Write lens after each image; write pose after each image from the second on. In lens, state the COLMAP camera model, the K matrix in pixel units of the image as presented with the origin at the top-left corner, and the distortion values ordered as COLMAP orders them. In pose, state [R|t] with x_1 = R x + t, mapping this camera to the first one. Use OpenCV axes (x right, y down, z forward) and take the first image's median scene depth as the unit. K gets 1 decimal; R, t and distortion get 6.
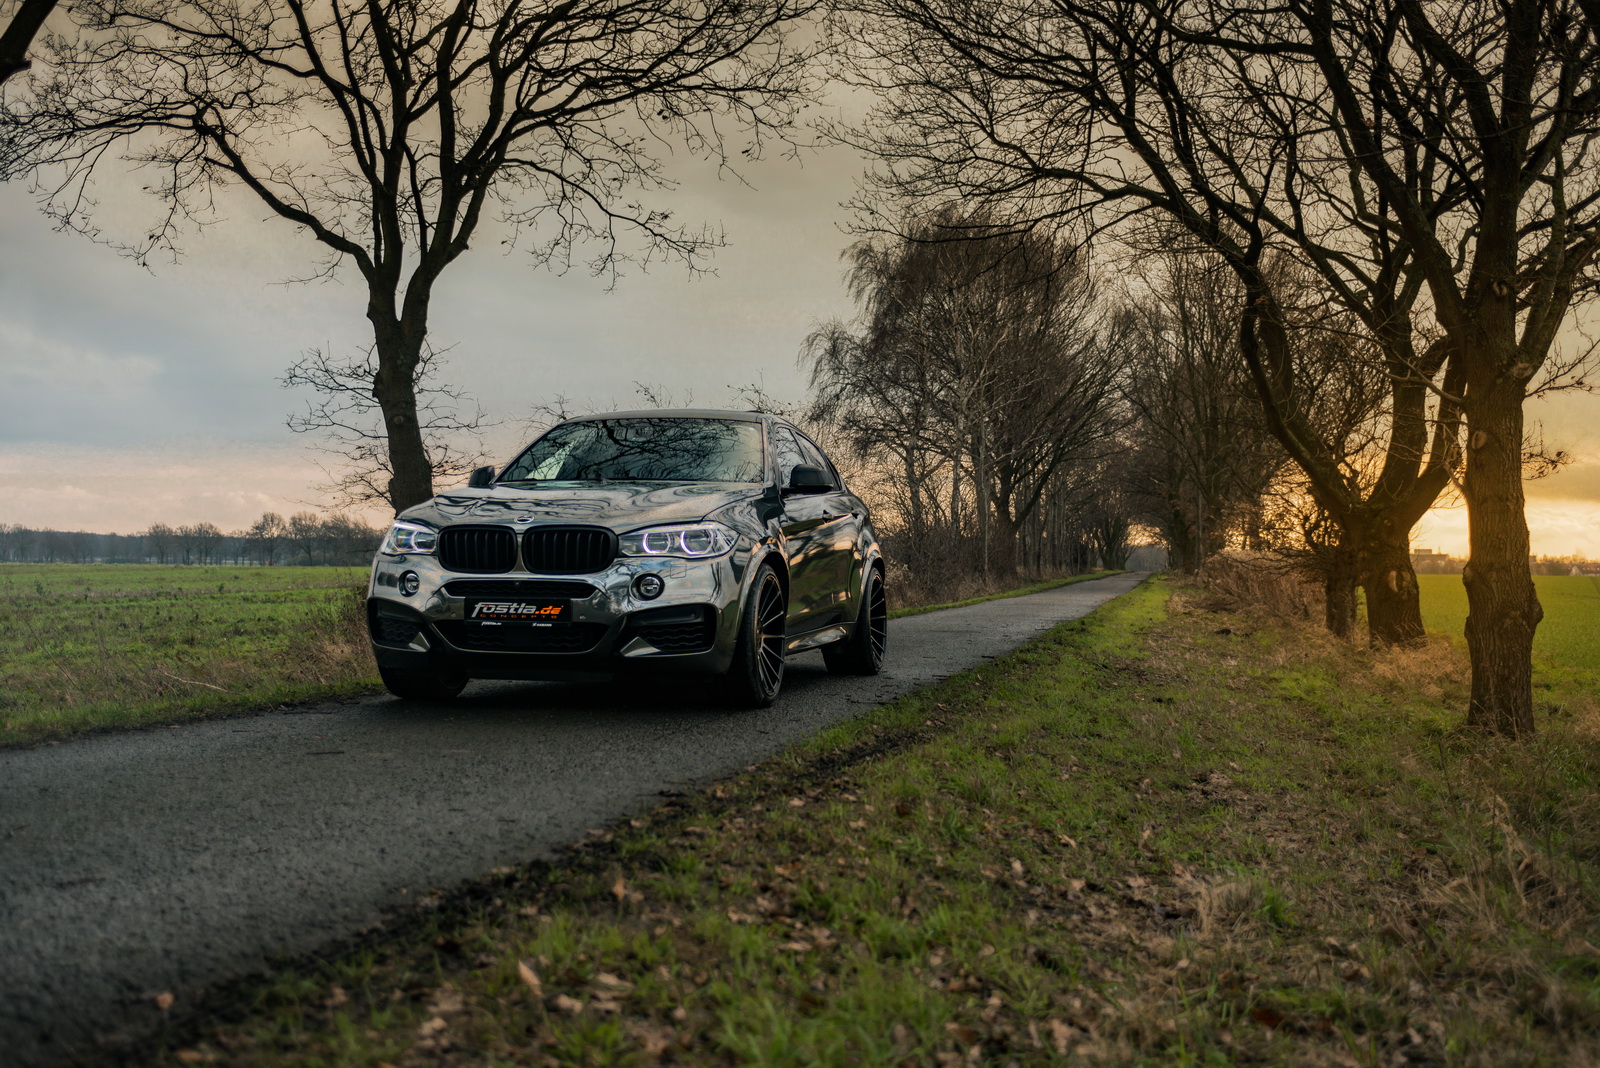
lens RADIAL K [[1709.0, 0, 799.7], [0, 1709.0, 532.1], [0, 0, 1]] dist [-0.026815, 0.000000]
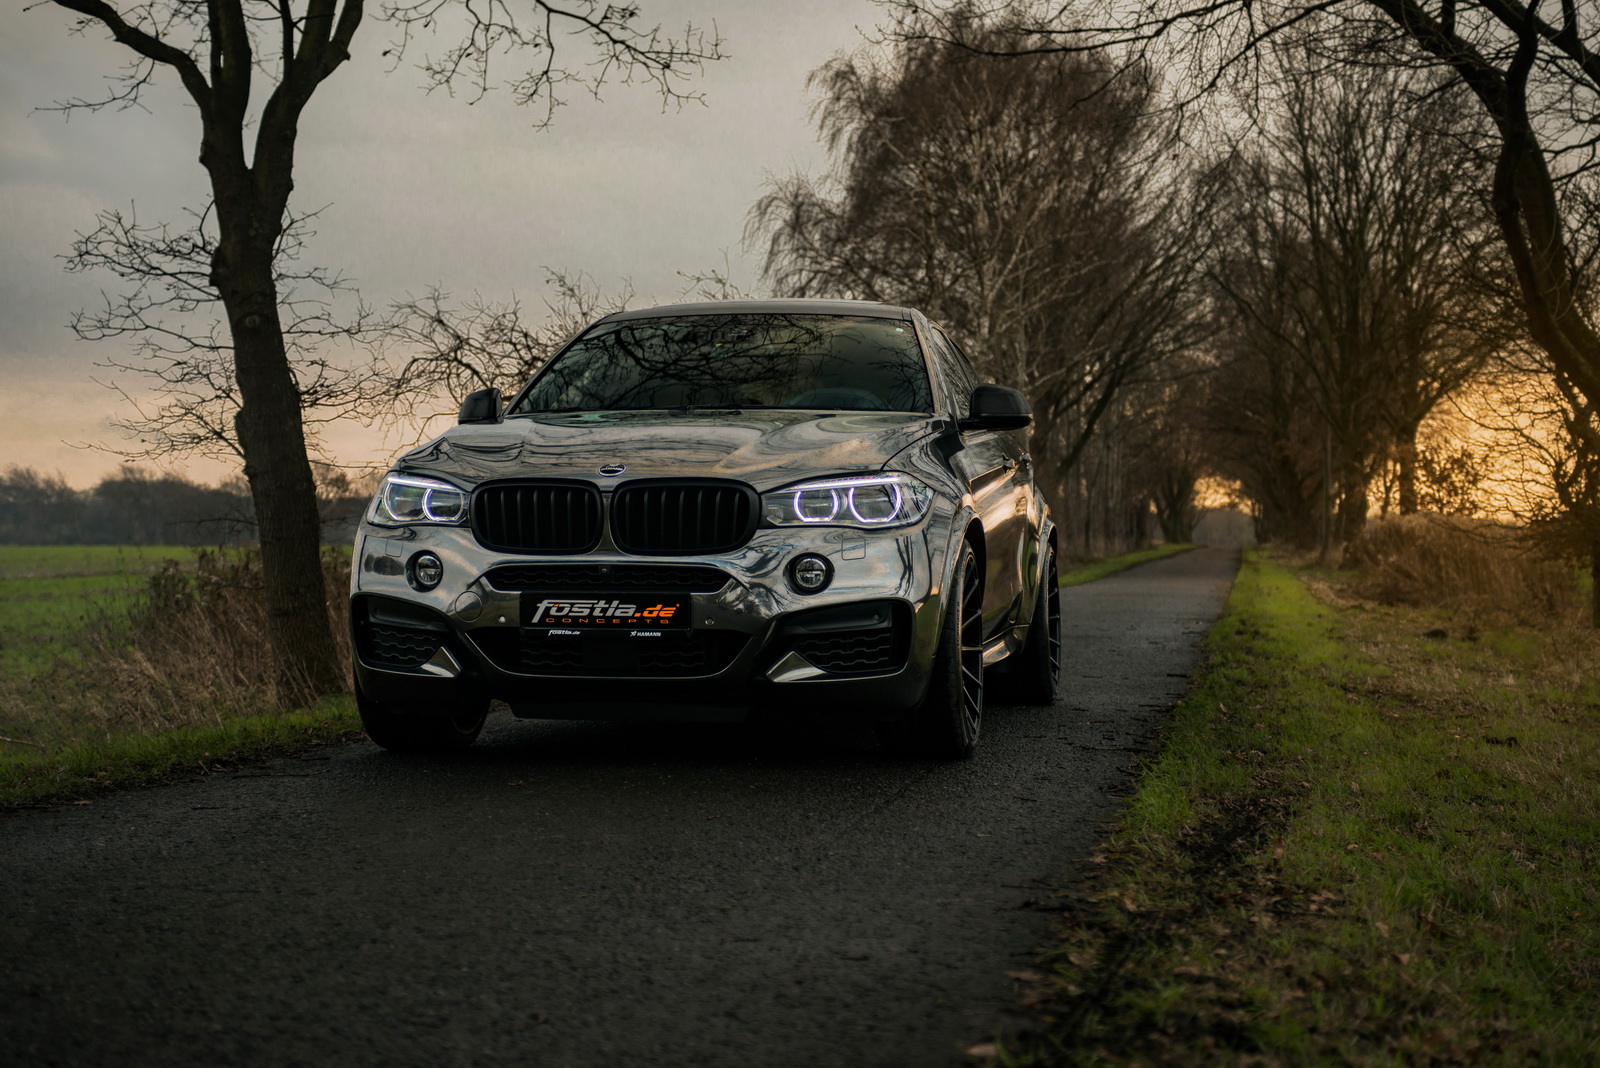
lens RADIAL K [[2493.0, 0, 800.6], [0, 2493.0, 532.5], [0, 0, 1]] dist [0.103213, 0.000000]
pose [[0.999178, -0.006097, 0.040083, -0.089709], [0.005426, 0.999844, 0.016822, 0.000454], [-0.040180, -0.016591, 0.999055, 0.040632]]
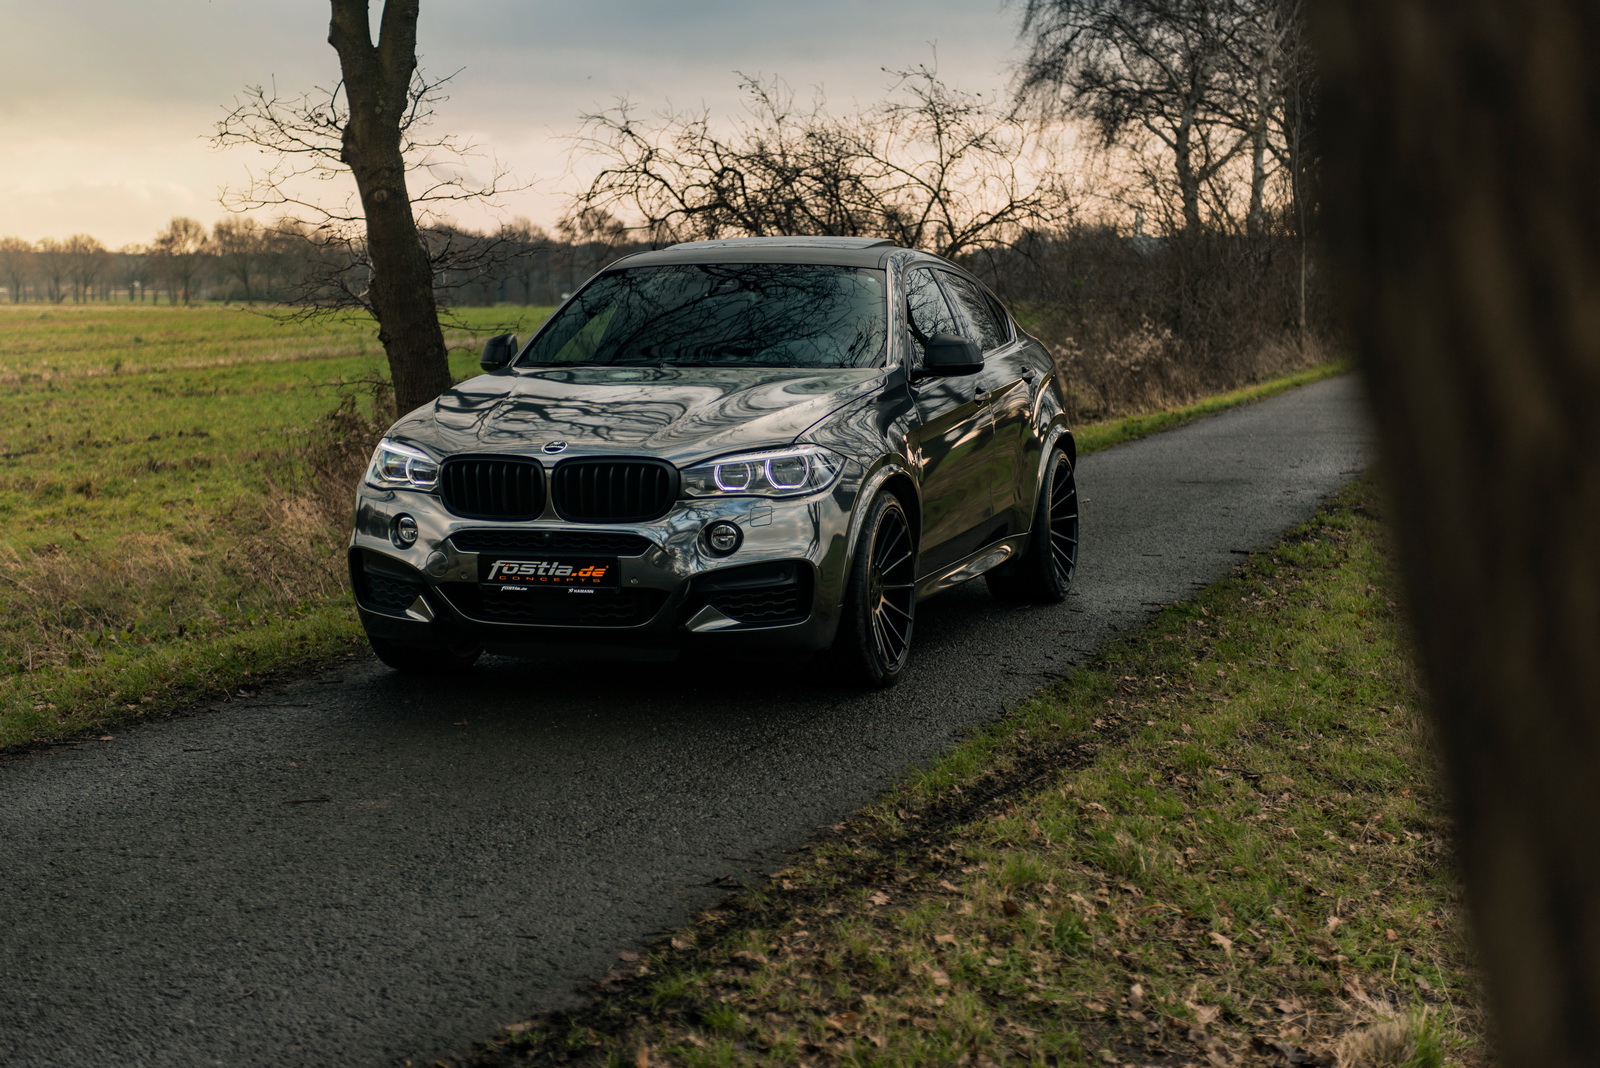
lens RADIAL K [[2741.5, 0, 803.1], [0, 2741.5, 535.3], [0, 0, 1]] dist [0.041626, 0.000000]
pose [[0.996657, -0.007044, -0.081389, 0.030550], [0.016098, 0.993676, 0.111126, -0.070407], [0.080092, -0.112065, 0.990468, -0.124913]]
